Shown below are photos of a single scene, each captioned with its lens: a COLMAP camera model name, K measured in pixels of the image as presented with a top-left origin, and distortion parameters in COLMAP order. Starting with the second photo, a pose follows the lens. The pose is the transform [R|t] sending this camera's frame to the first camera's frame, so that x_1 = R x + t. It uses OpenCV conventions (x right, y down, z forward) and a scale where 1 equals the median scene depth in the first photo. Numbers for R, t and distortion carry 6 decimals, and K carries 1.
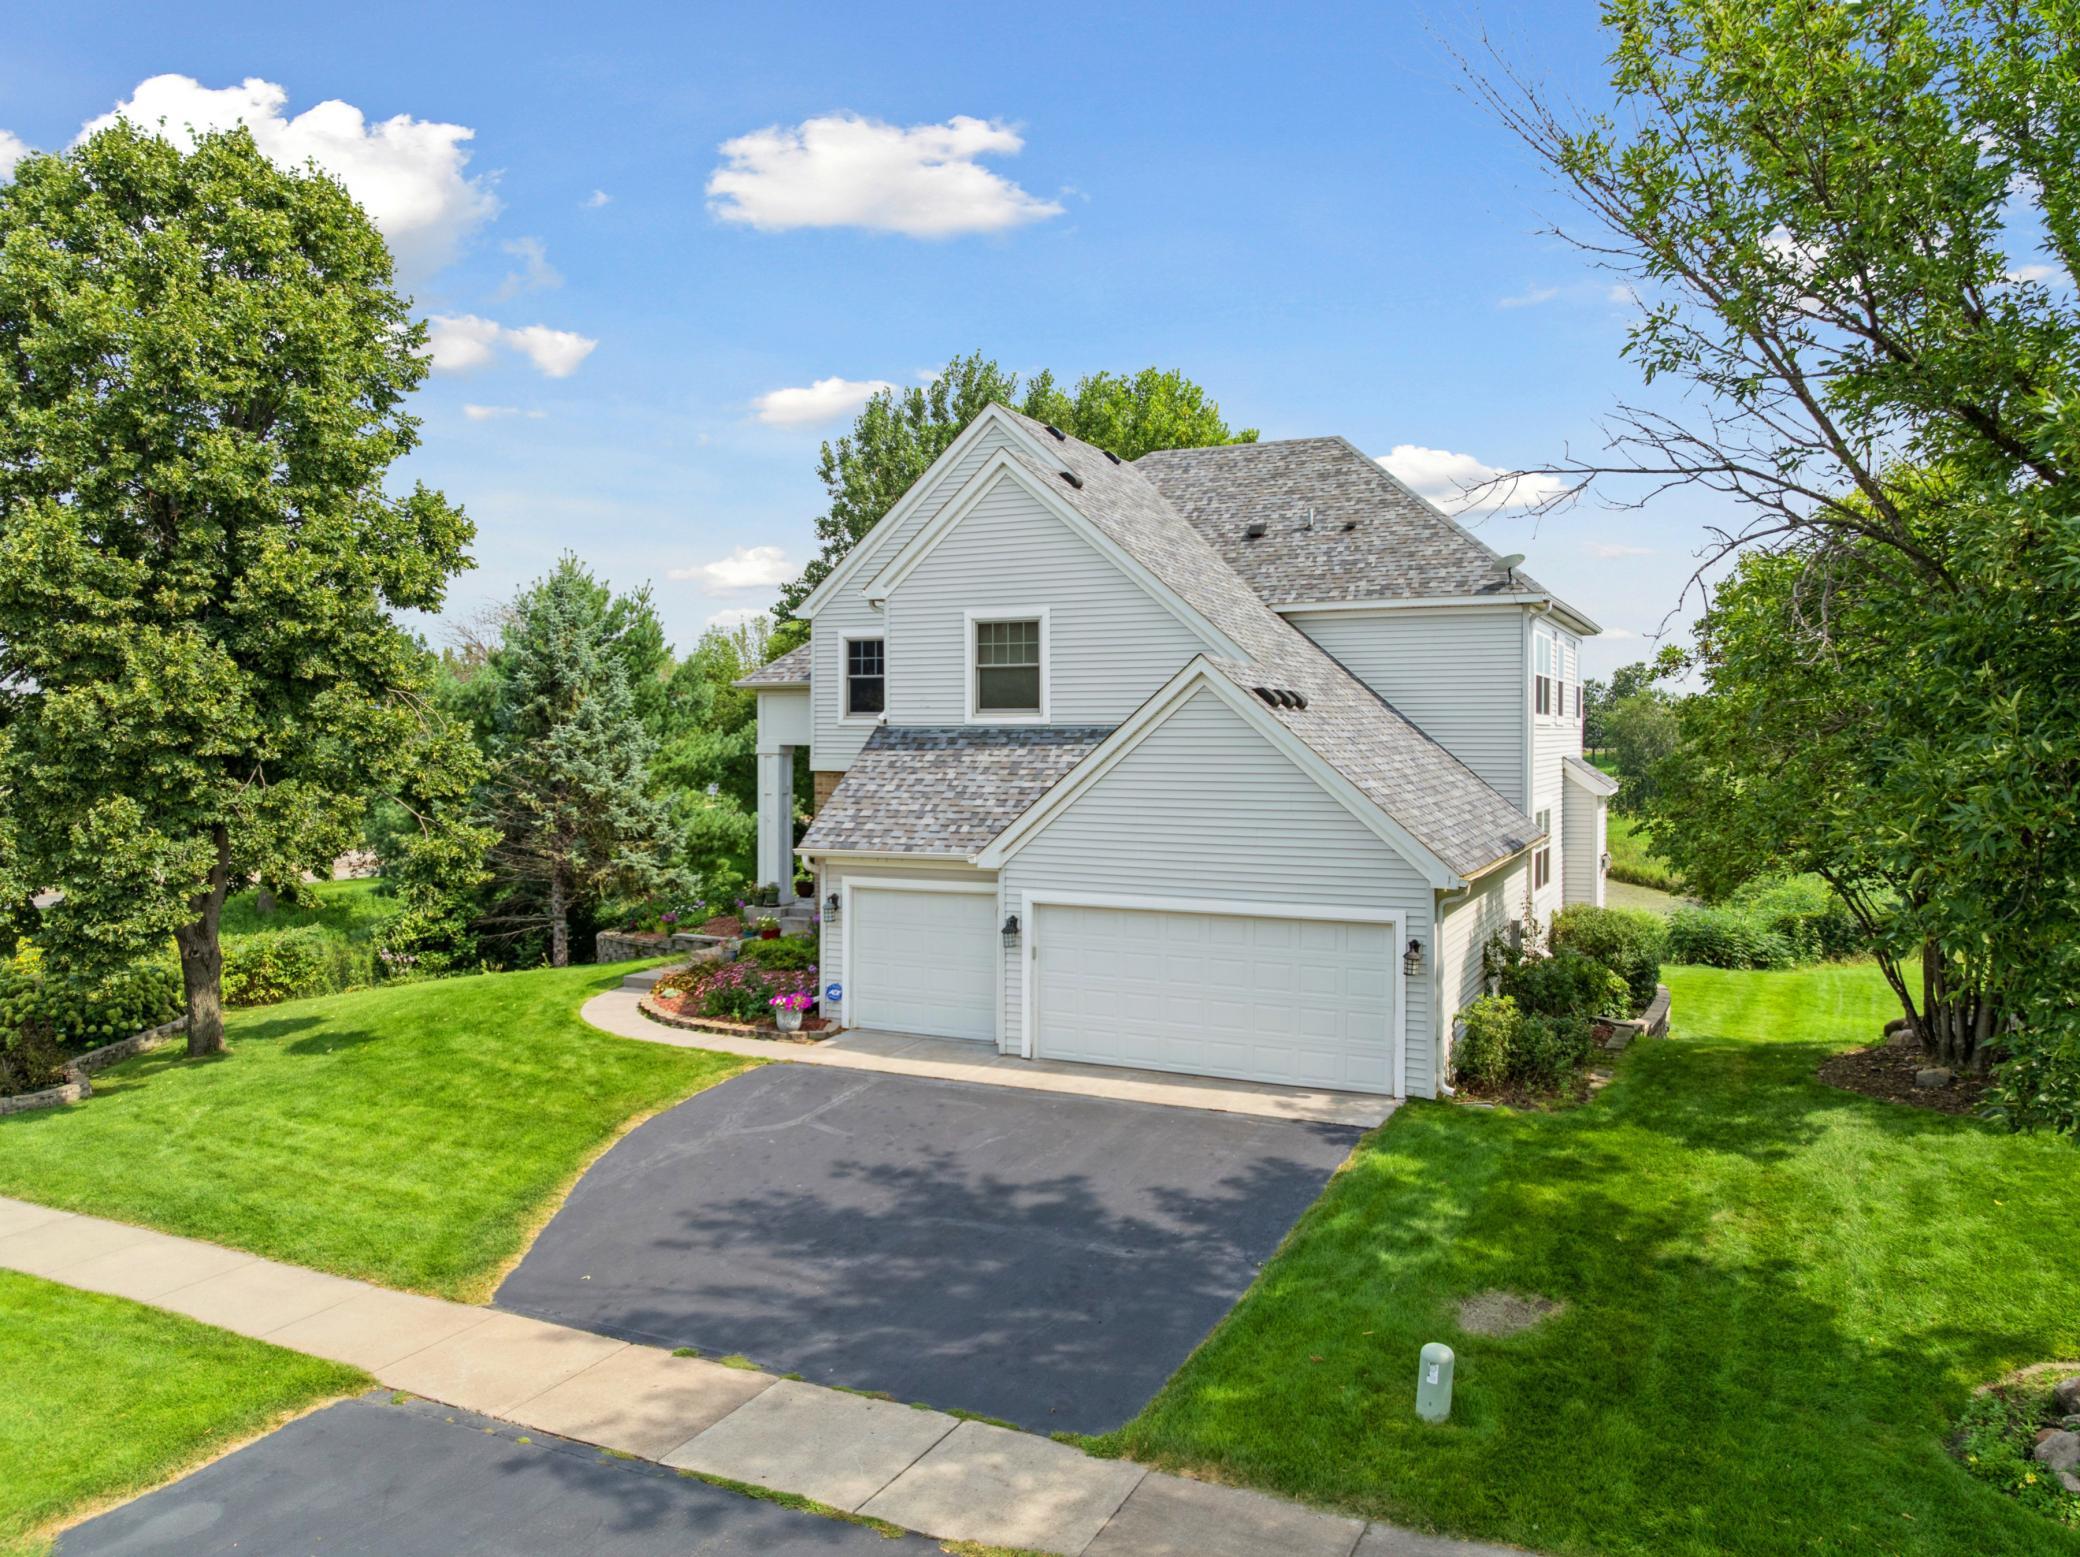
lens RADIAL K [[1471.7, 0, 1035.9], [0, 1471.7, 744.4], [0, 0, 1]] dist [-0.031823, 0.000870]
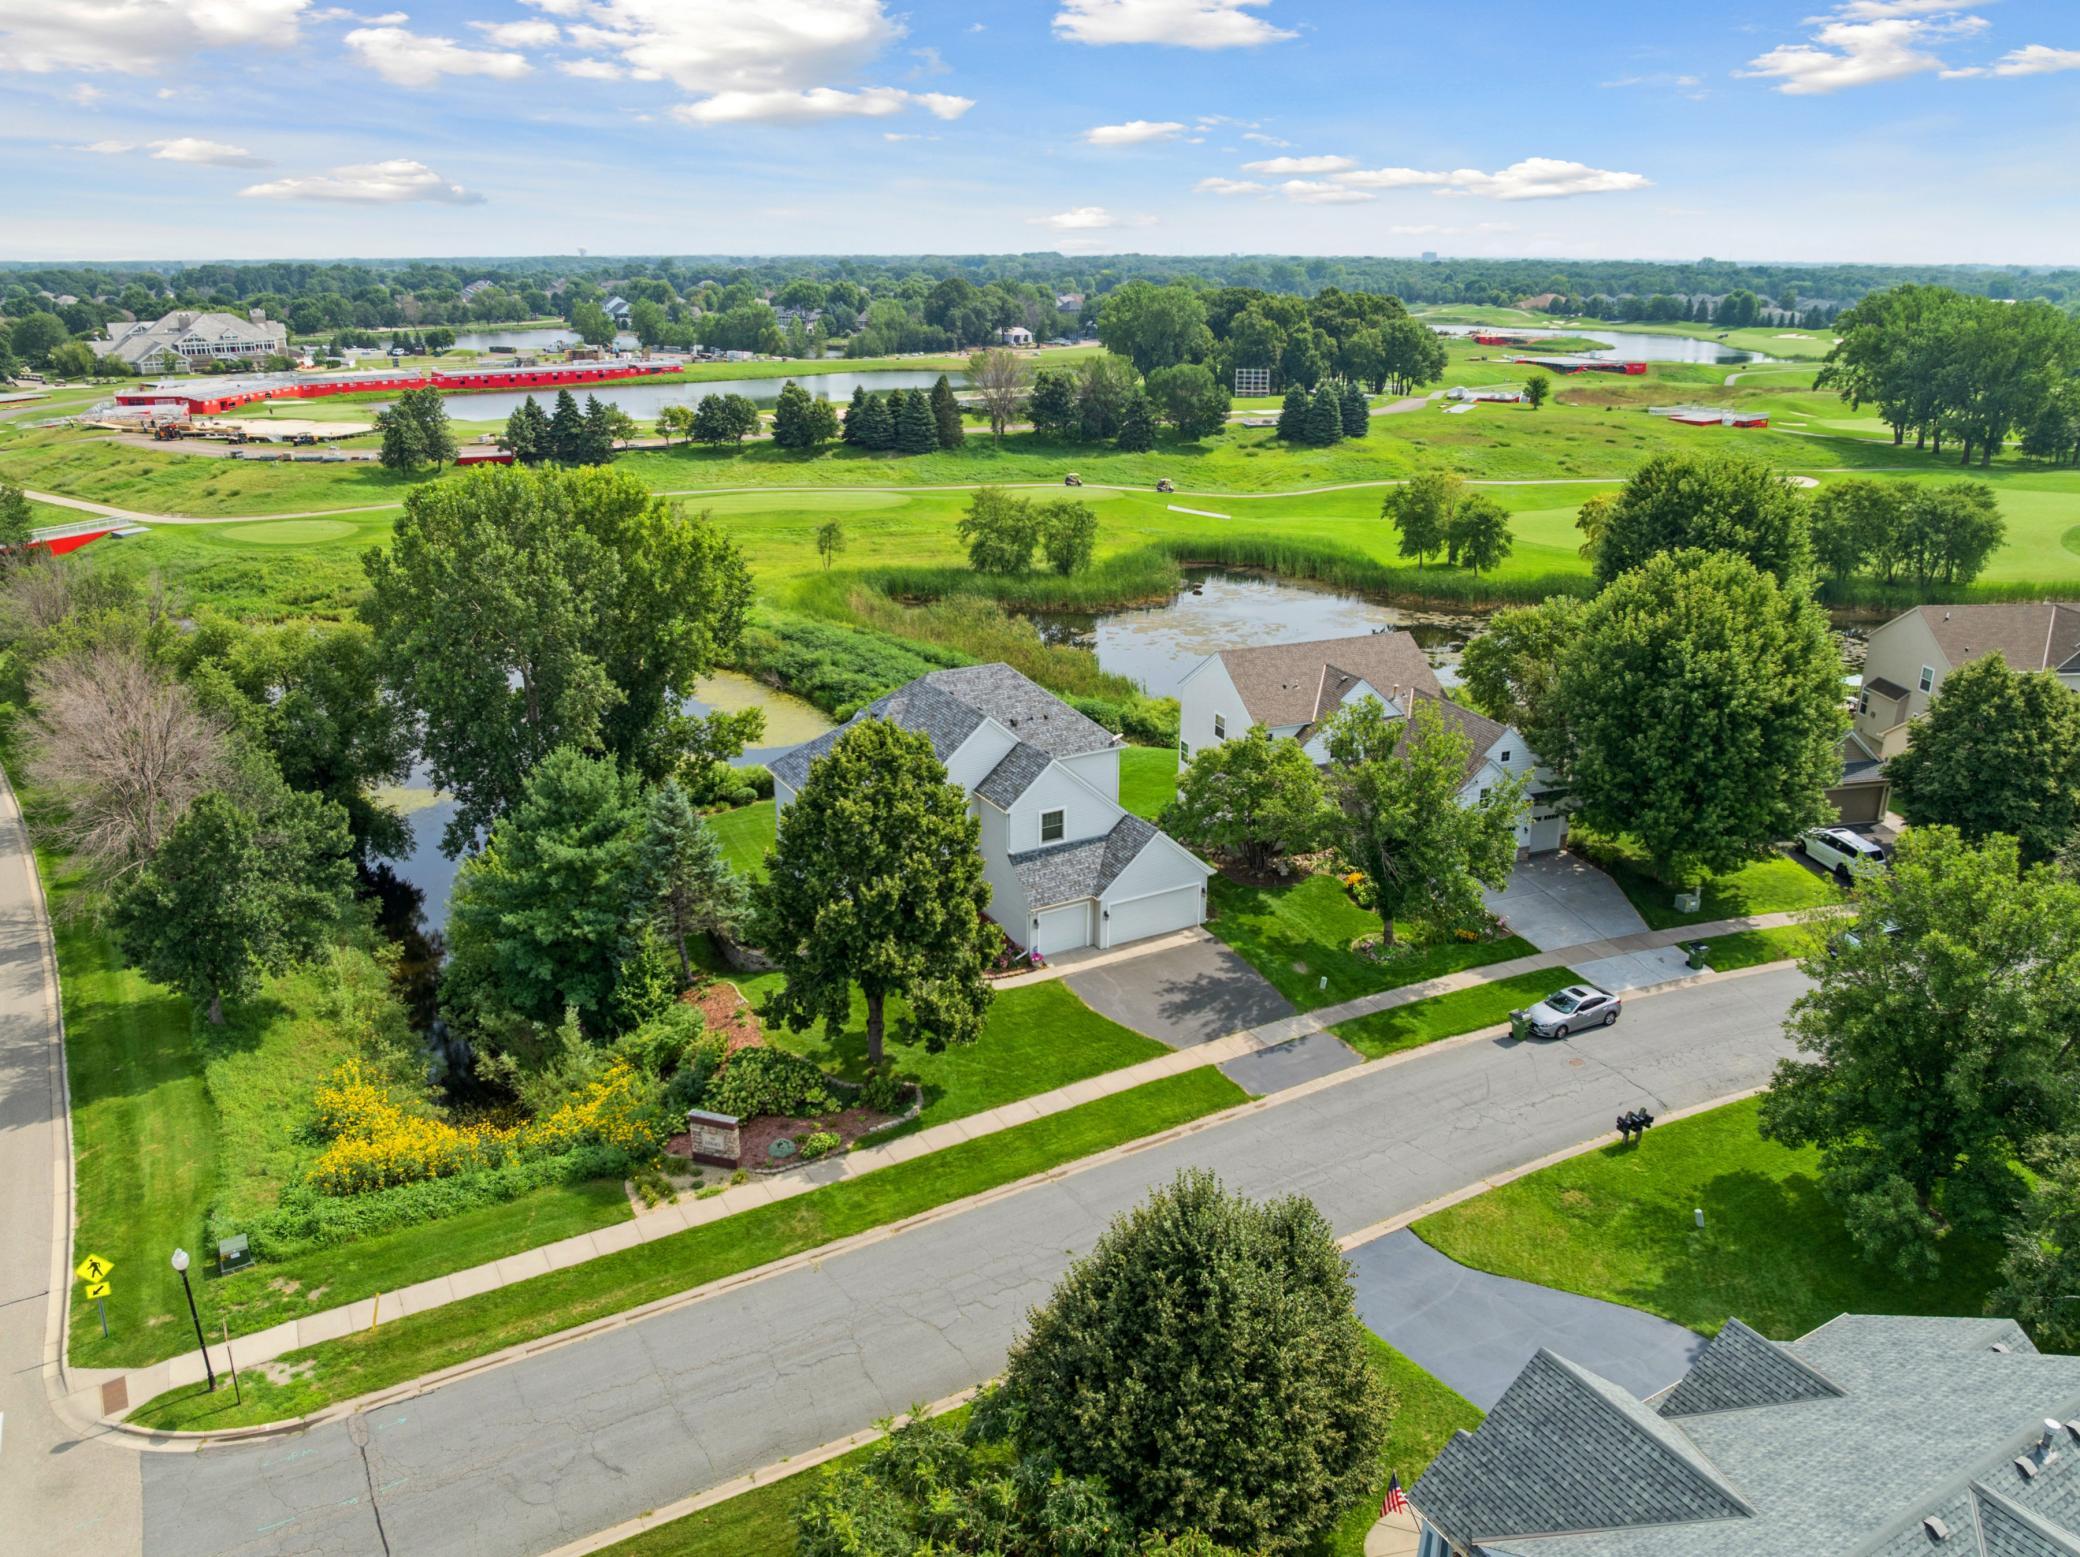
lens RADIAL K [[1479.5, 0, 1040.0], [0, 1479.5, 778.5], [0, 0, 1]] dist [-0.039969, -0.002700]
pose [[0.567571, -0.274869, 0.776087, -2.966191], [0.003367, 0.943392, 0.331662, -1.448101], [-0.823318, -0.185629, 0.536367, -0.707302]]
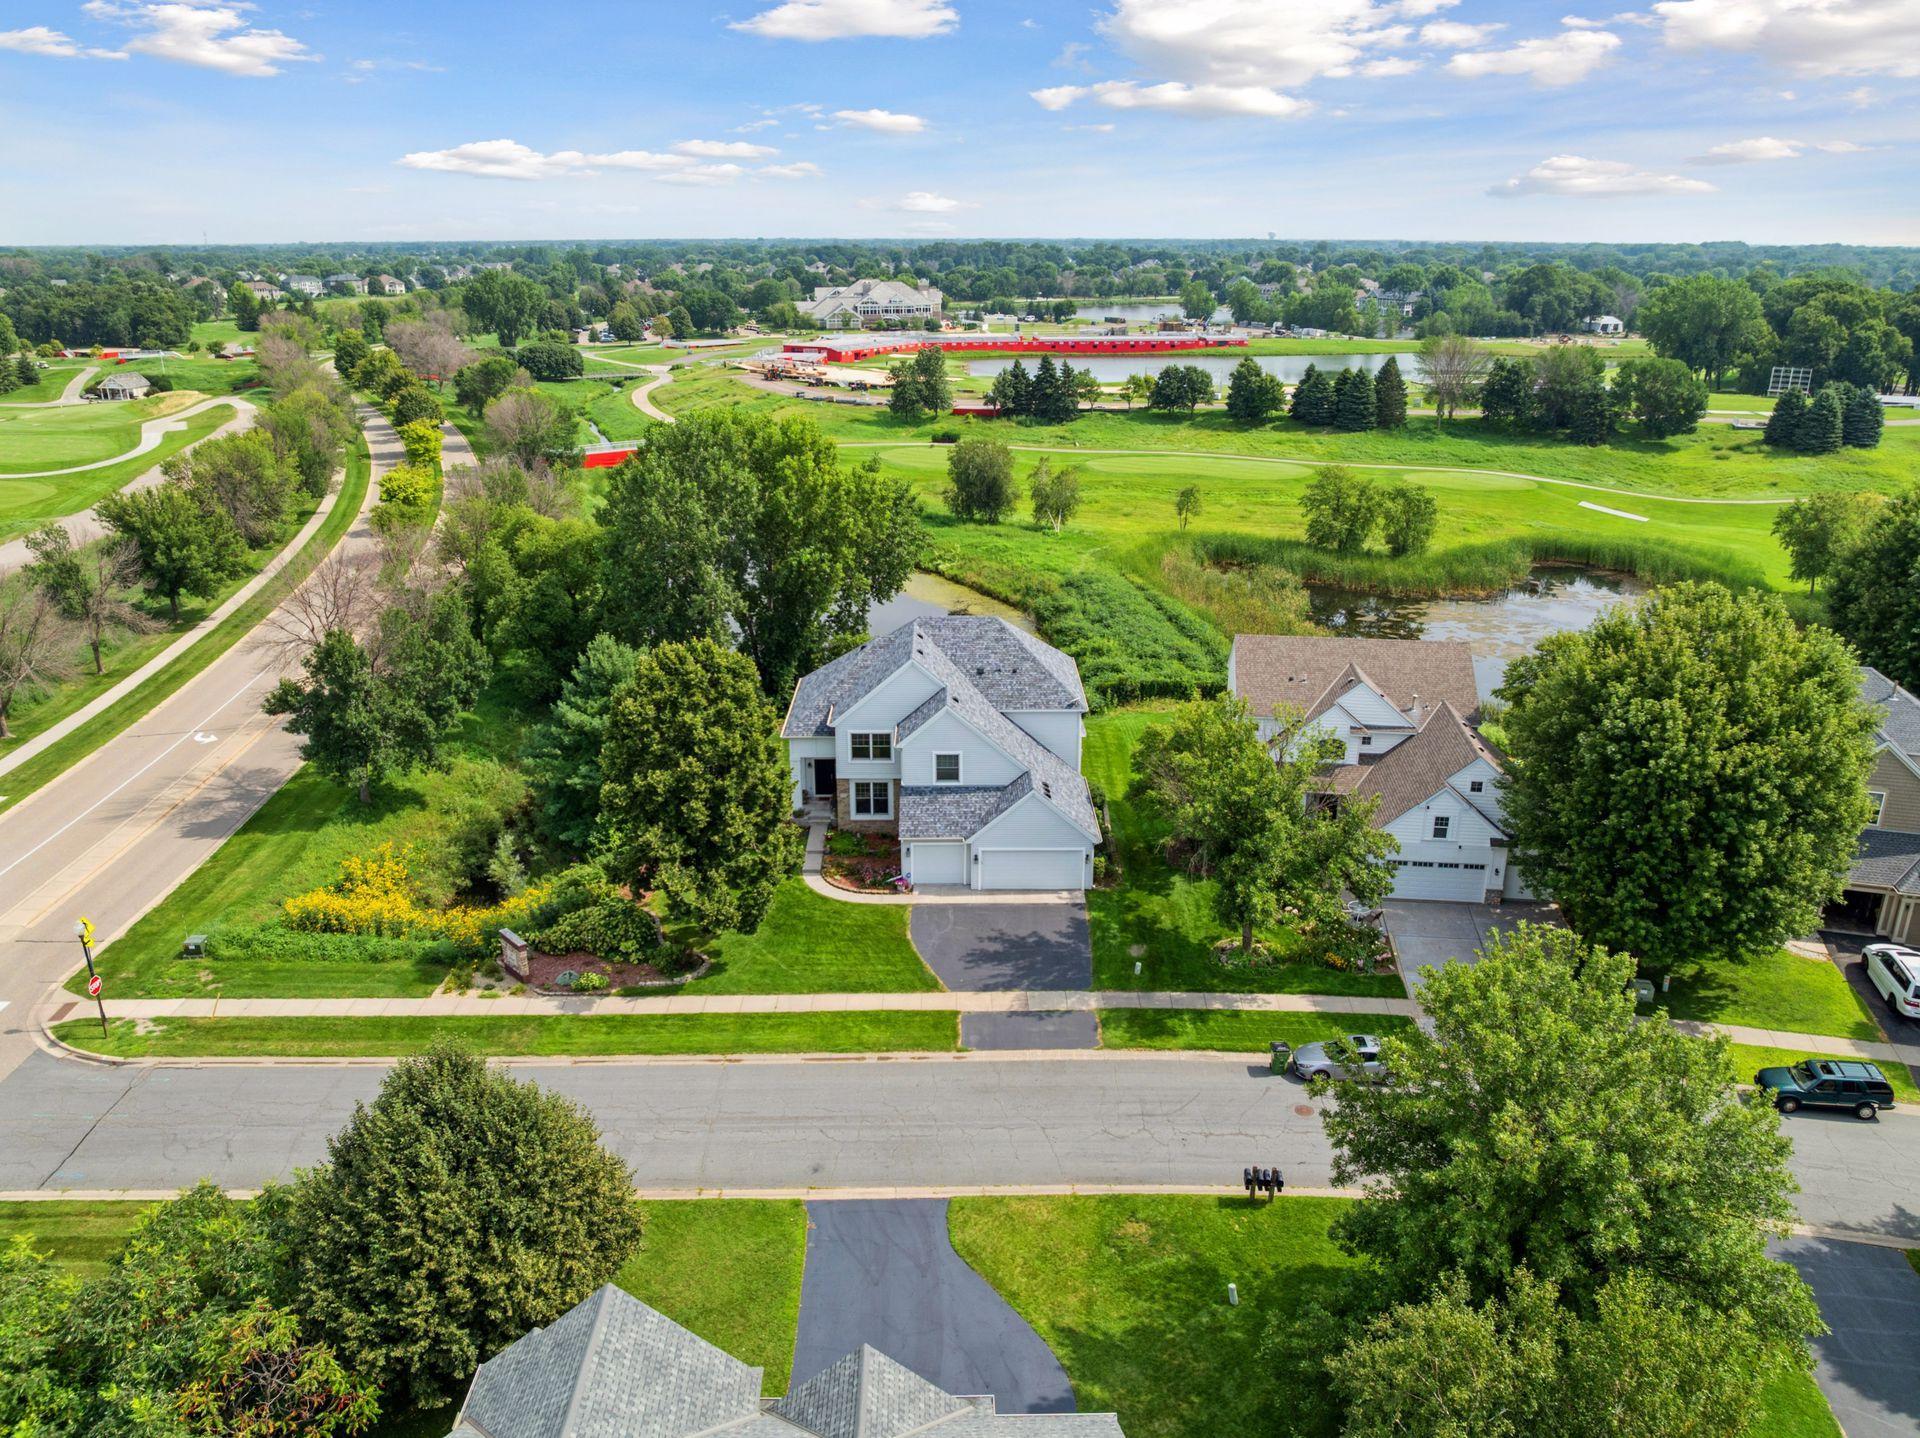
lens RADIAL K [[1365.7, 0, 960.0], [0, 1365.7, 719.0], [0, 0, 1]] dist [-0.039969, -0.002700]
pose [[0.894964, -0.149882, 0.420208, -1.566030], [0.004286, 0.944723, 0.327842, -1.438709], [-0.446117, -0.291606, 0.846135, -1.895724]]
